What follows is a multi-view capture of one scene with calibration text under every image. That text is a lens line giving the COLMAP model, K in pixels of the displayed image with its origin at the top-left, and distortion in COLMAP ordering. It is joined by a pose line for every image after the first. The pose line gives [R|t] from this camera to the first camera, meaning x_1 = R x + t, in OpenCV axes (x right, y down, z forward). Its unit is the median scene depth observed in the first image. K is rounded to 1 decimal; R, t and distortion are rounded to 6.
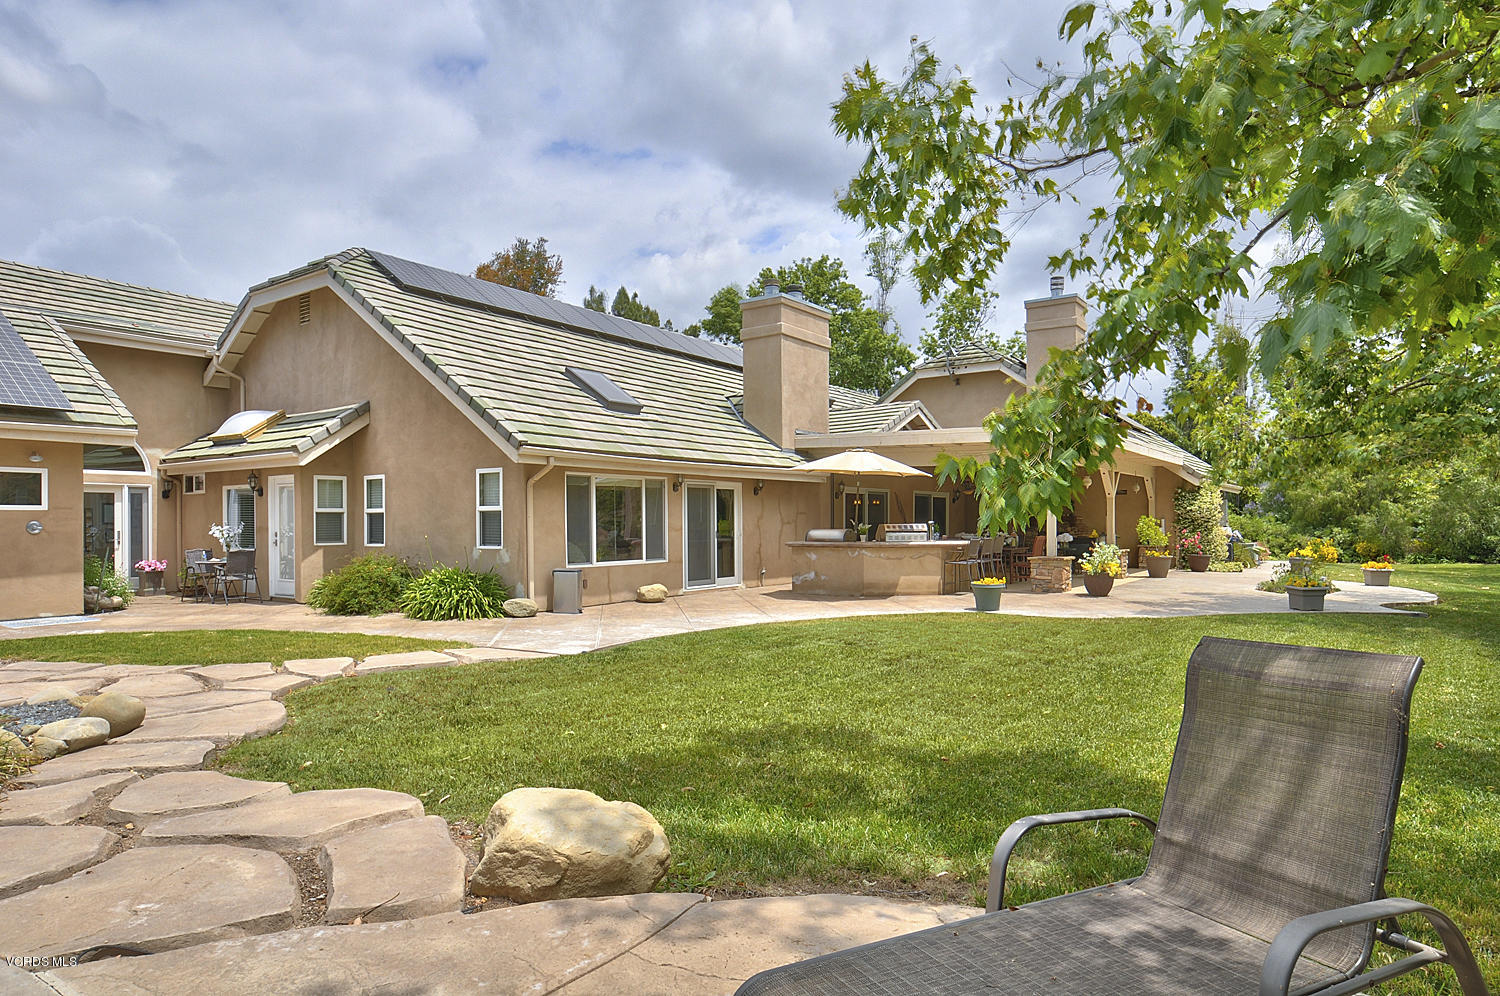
lens RADIAL K [[885.6, 0, 751.3], [0, 885.6, 526.7], [0, 0, 1]] dist [0.002306, 0.000886]
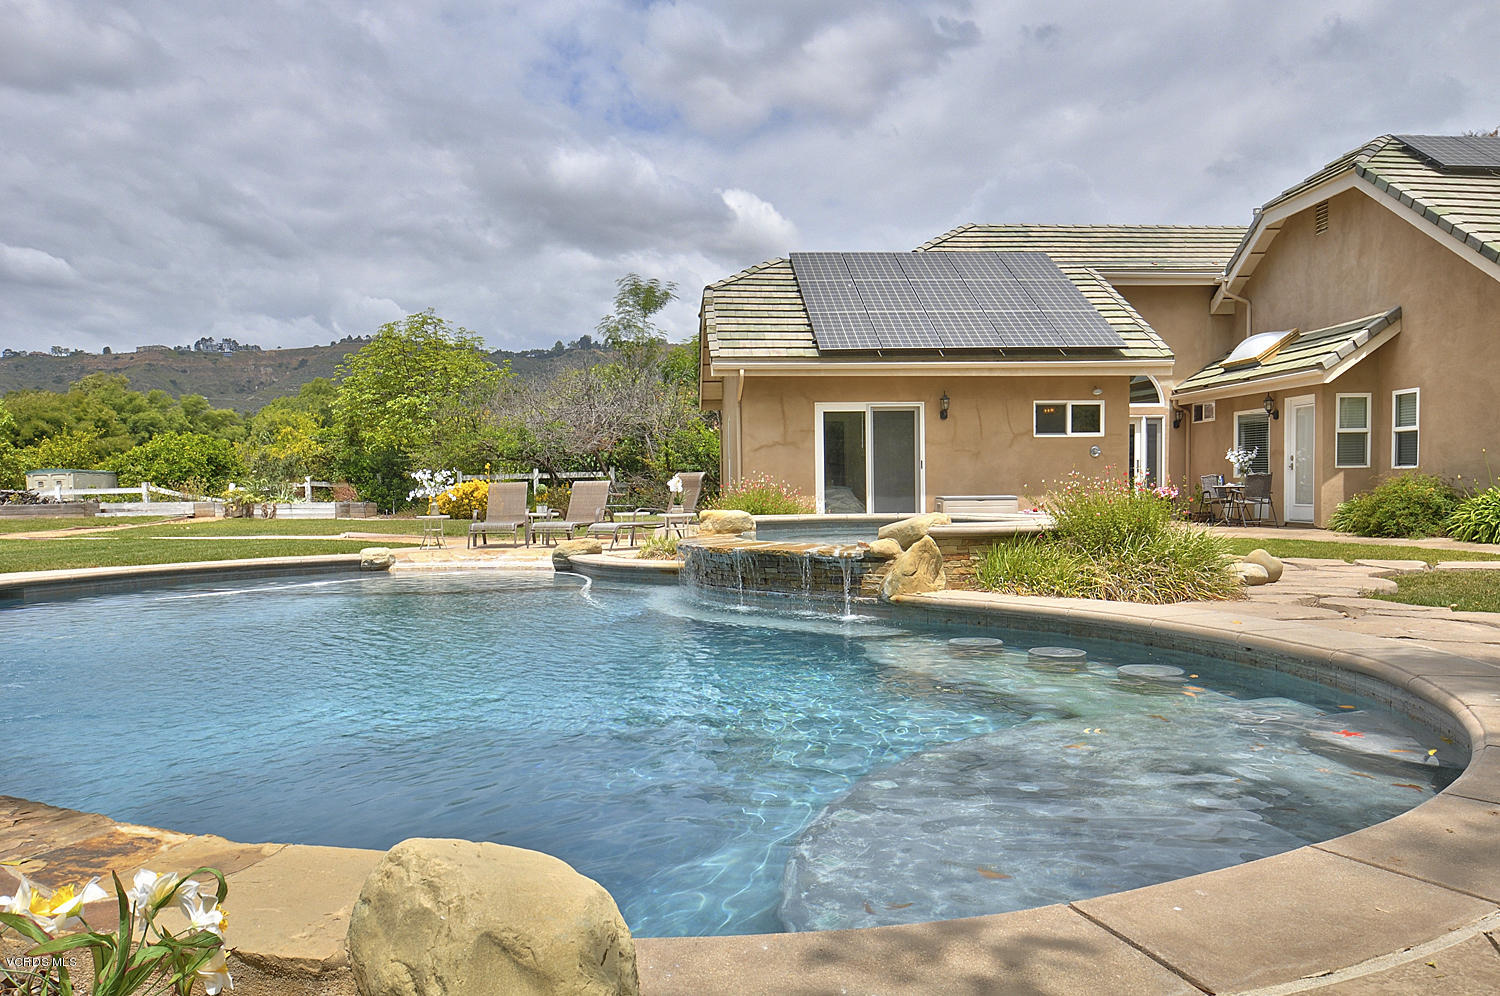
lens RADIAL K [[1077.8, 0, 752.1], [0, 1077.8, 532.0], [0, 0, 1]] dist [-0.003349, -0.001432]
pose [[0.632816, 0.031654, -0.773655, 0.003411], [0.006059, 0.998931, 0.045827, 0.031731], [0.774278, -0.033688, 0.631948, -0.202130]]
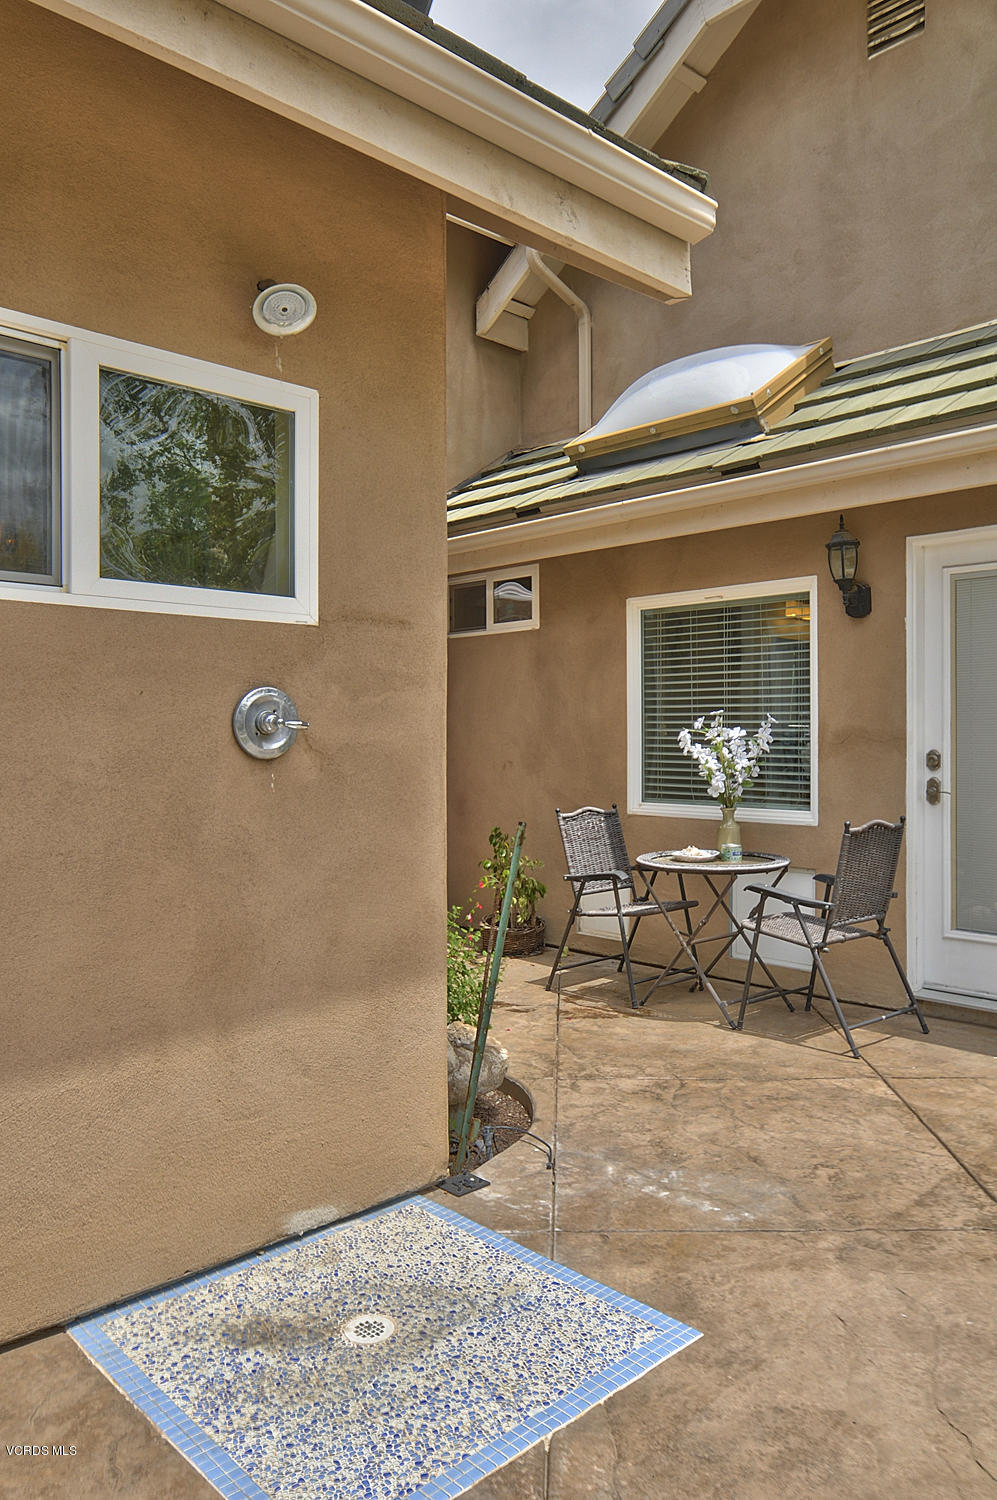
lens RADIAL K [[1063.4, 0, 498.5], [0, 1063.4, 750.0], [0, 0, 1]] dist [-0.002039, -0.000484]
pose [[0.978924, 0.005379, -0.204154, -0.593940], [-0.003721, 0.999957, 0.008505, 0.003564], [0.204191, -0.007566, 0.978902, 0.664472]]
